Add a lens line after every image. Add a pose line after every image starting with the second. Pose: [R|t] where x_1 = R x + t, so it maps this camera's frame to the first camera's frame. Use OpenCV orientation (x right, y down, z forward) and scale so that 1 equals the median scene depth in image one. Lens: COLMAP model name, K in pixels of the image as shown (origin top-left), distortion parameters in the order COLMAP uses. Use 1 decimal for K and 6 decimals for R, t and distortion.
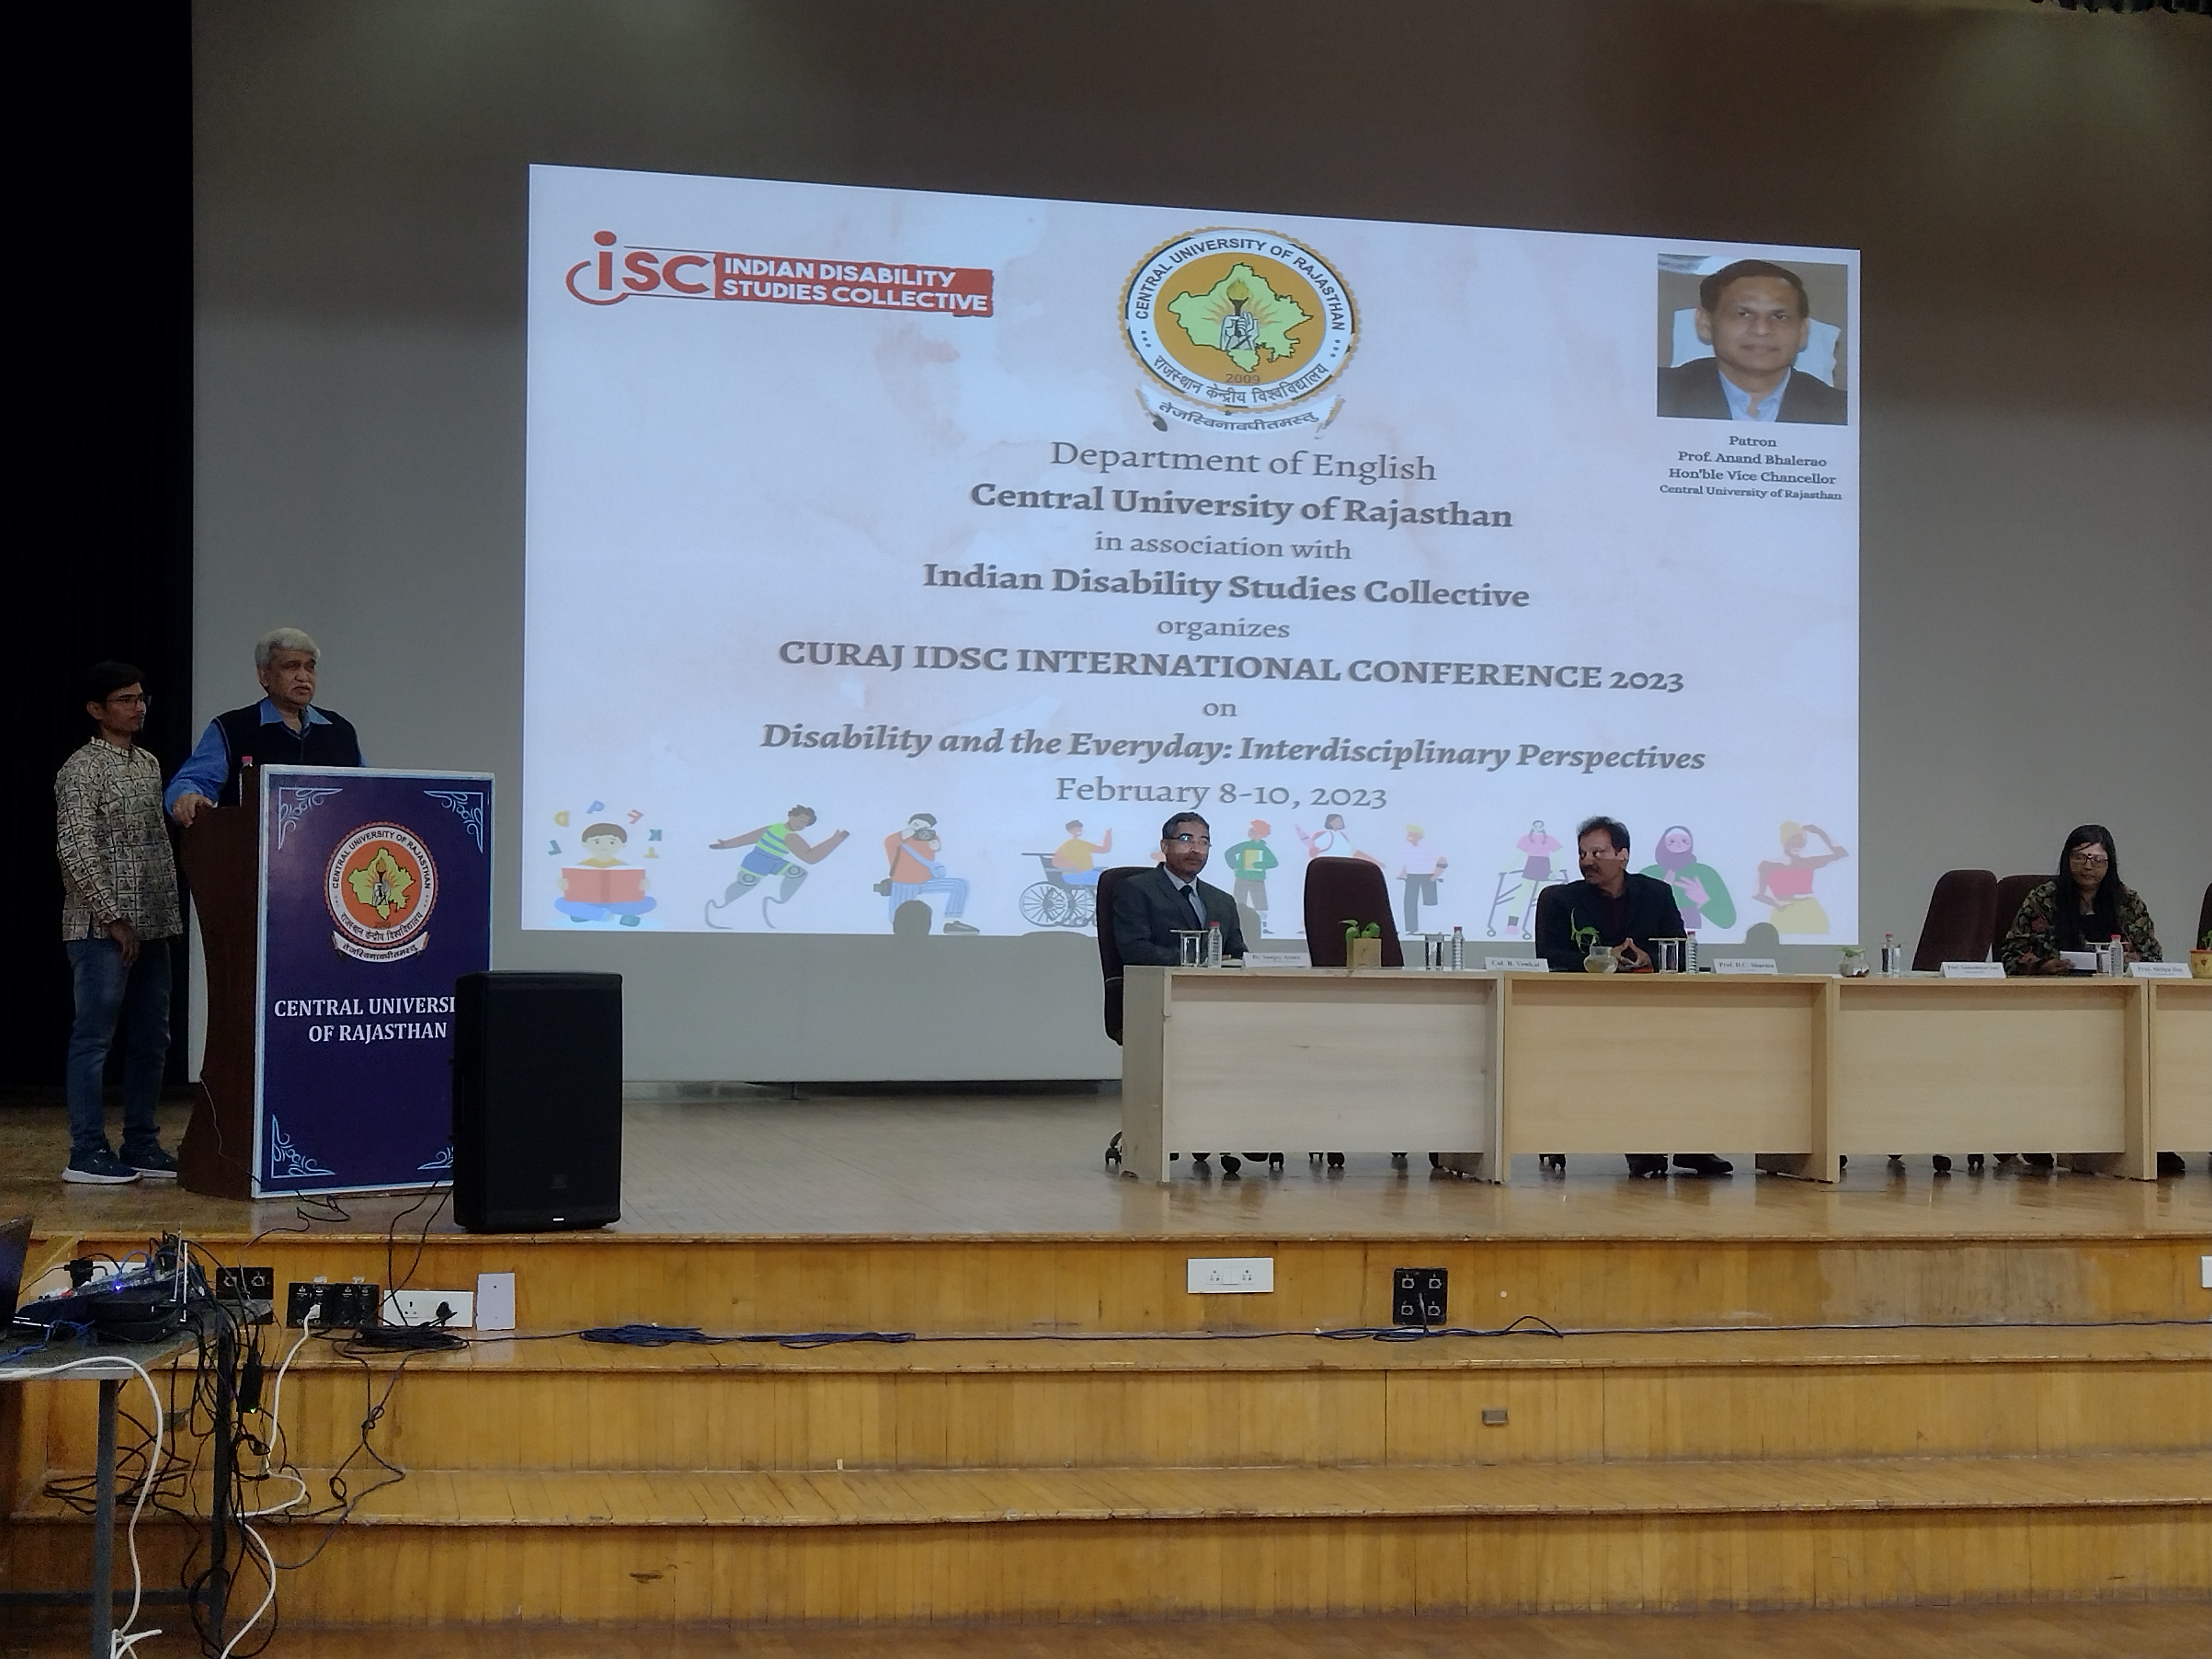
lens RADIAL K [[3262.2, 0, 1099.1], [0, 3262.2, 820.2], [0, 0, 1]] dist [0.105992, -0.259555]
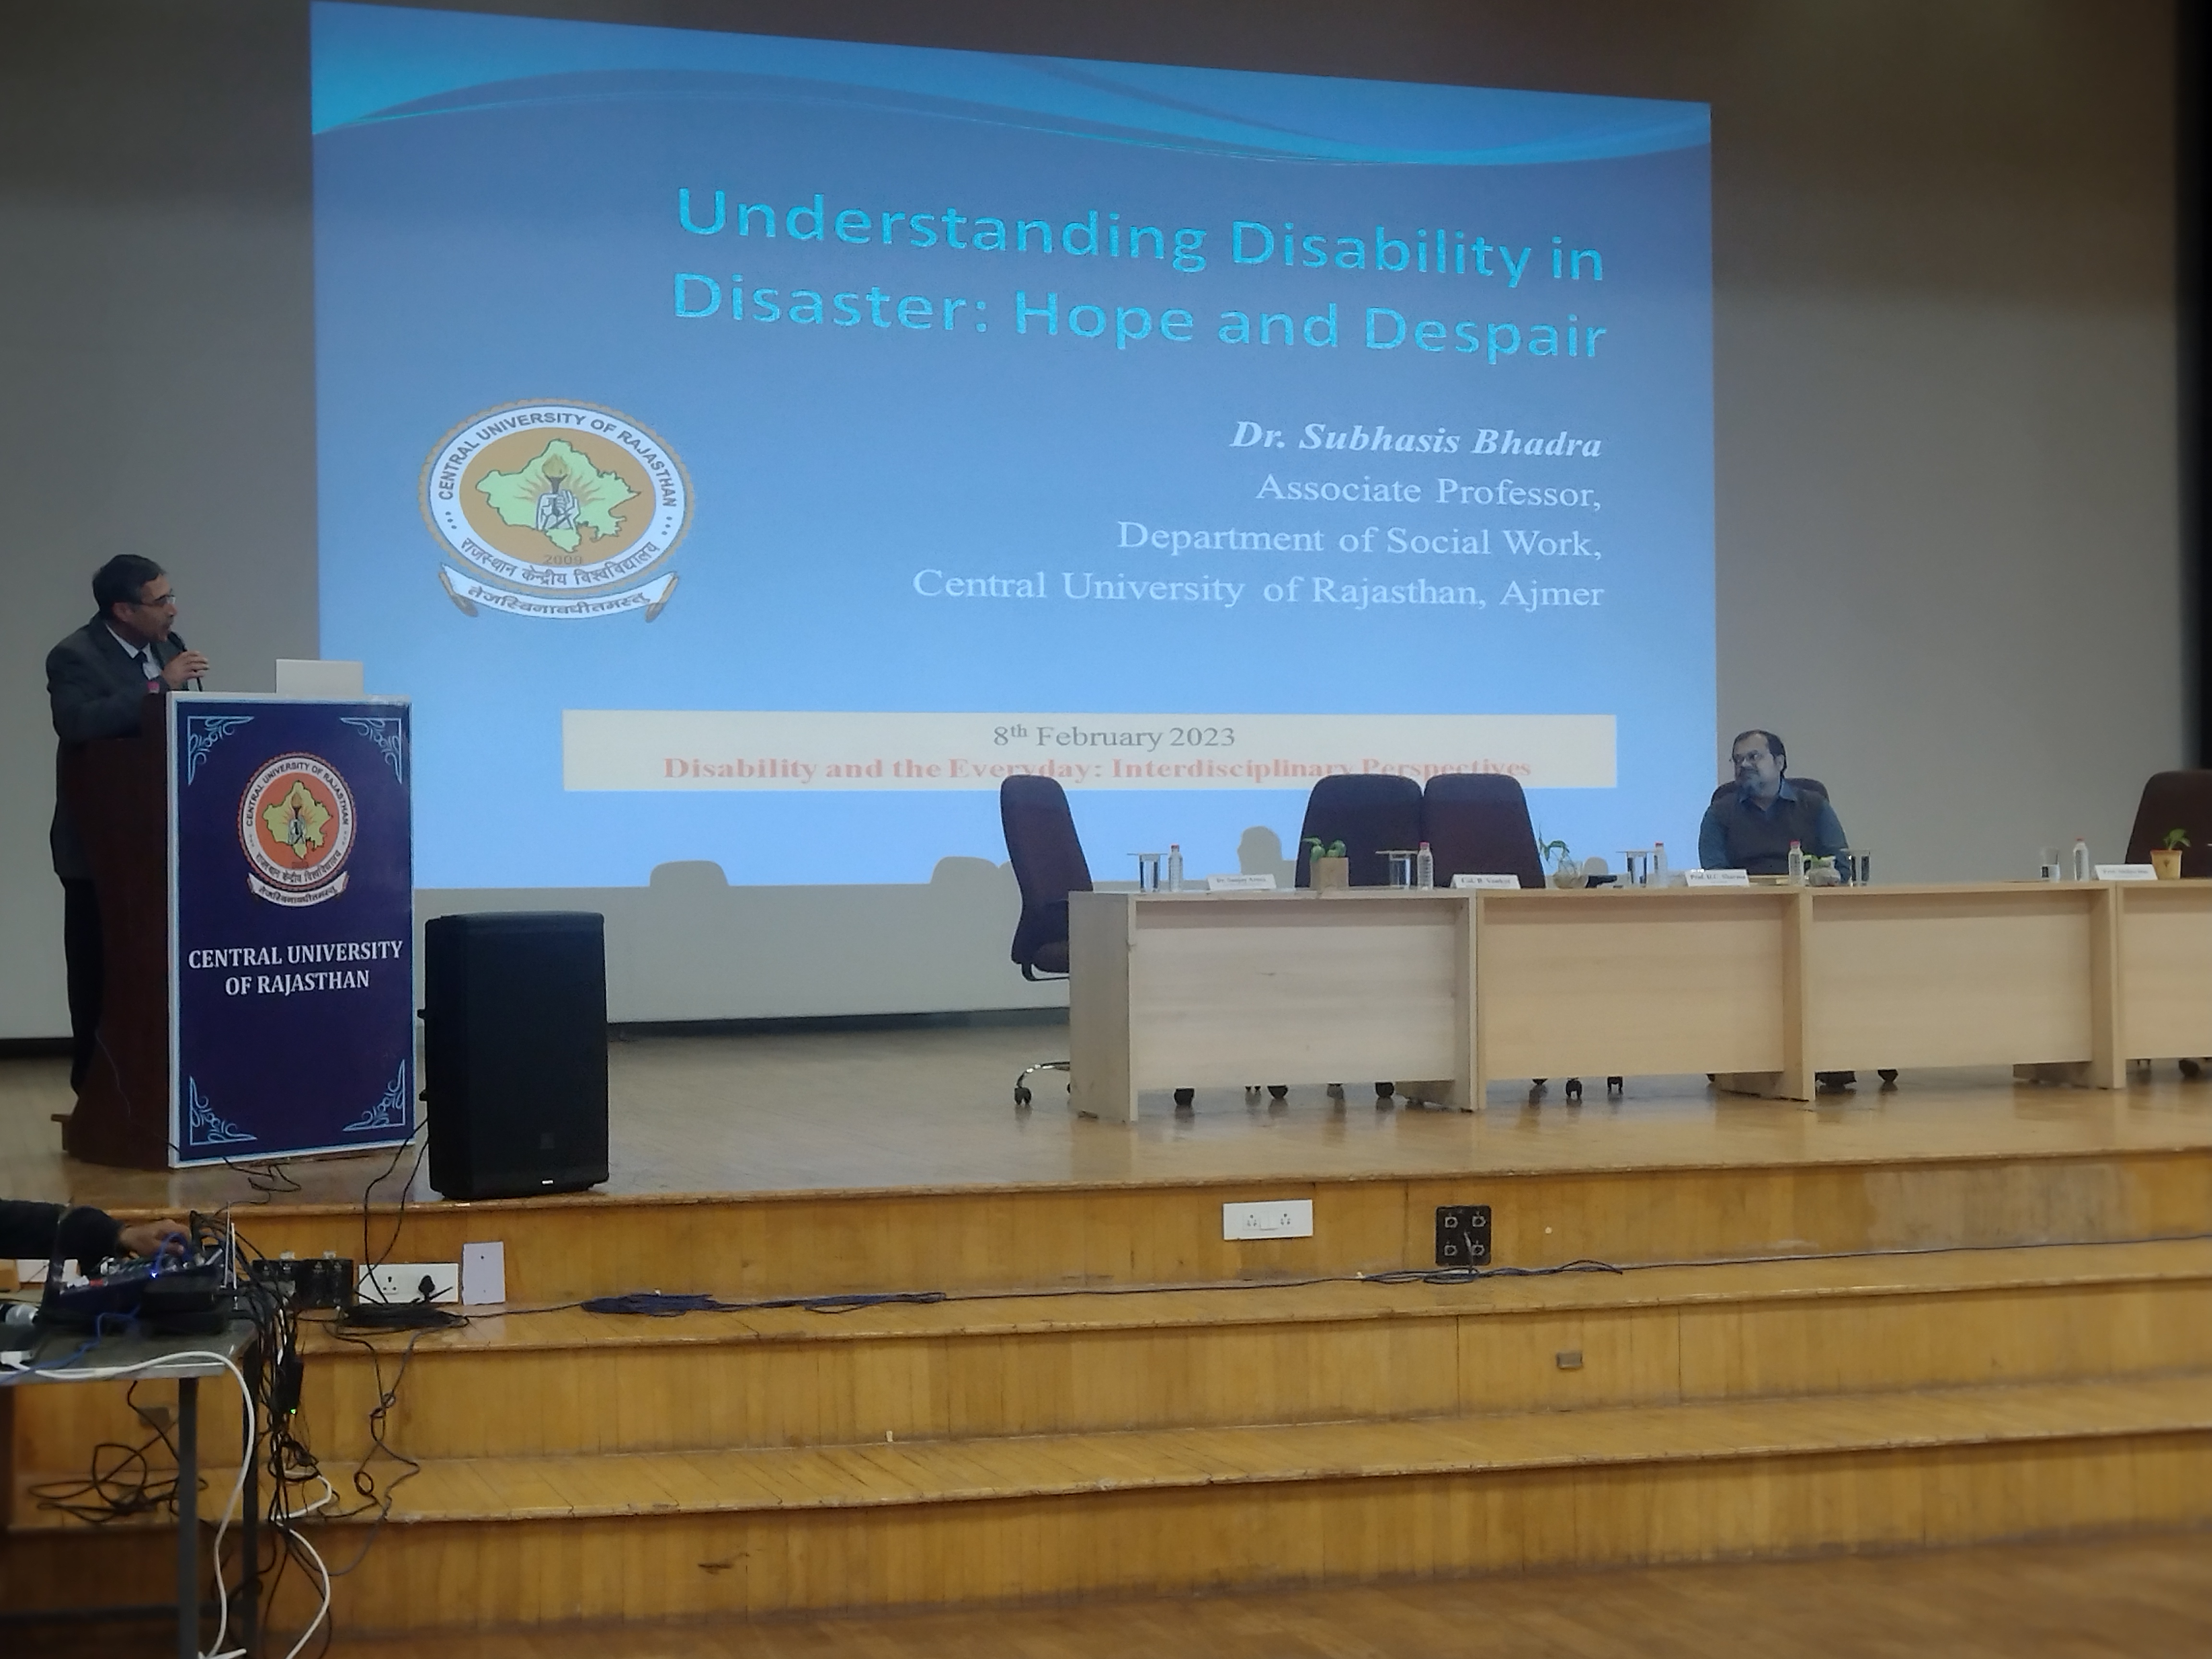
lens RADIAL K [[3446.7, 0, 1098.2], [0, 3446.7, 792.3], [0, 0, 1]] dist [0.097013, -0.222355]
pose [[0.994118, -0.018328, 0.106739, -0.111235], [0.016258, 0.999663, 0.020236, -0.004808], [-0.107074, -0.018381, 0.994081, 0.018294]]
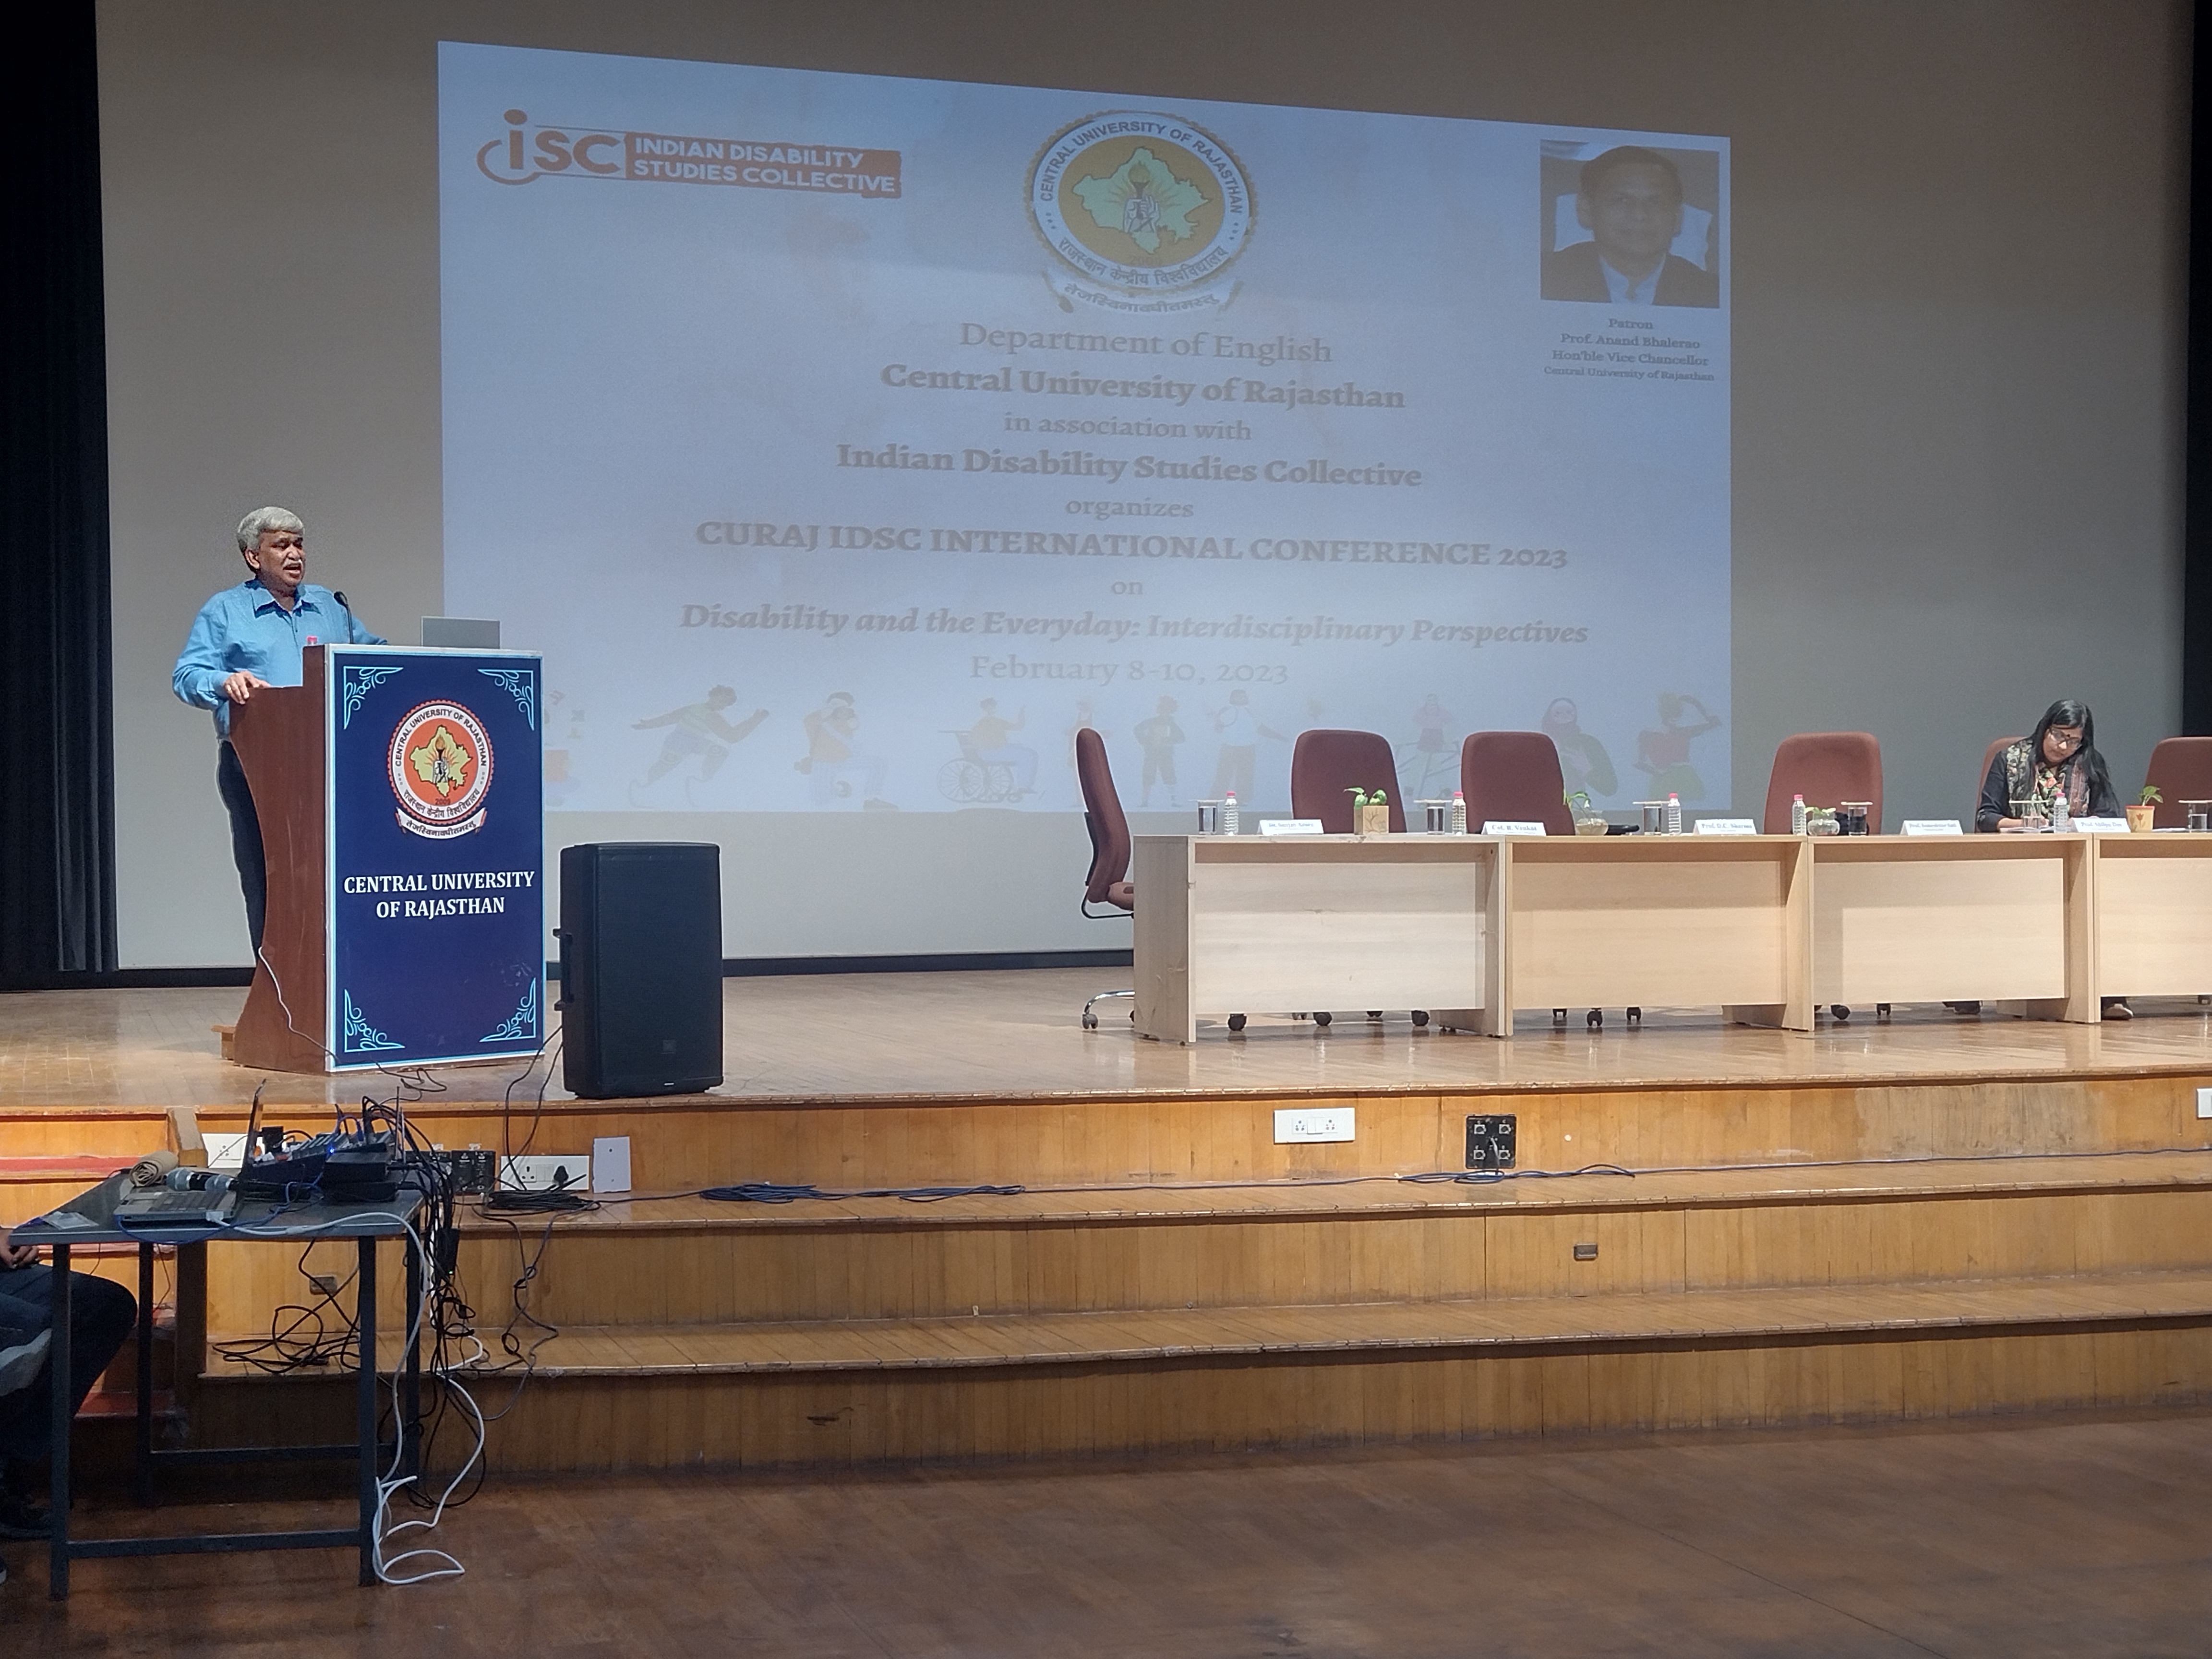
lens RADIAL K [[3262.2, 0, 1099.1], [0, 3262.2, 820.2], [0, 0, 1]] dist [0.105992, -0.259555]
pose [[0.995695, -0.012653, 0.091819, -0.121958], [0.009381, 0.999308, 0.035980, 0.003403], [-0.092211, -0.034963, 0.995125, -0.030011]]
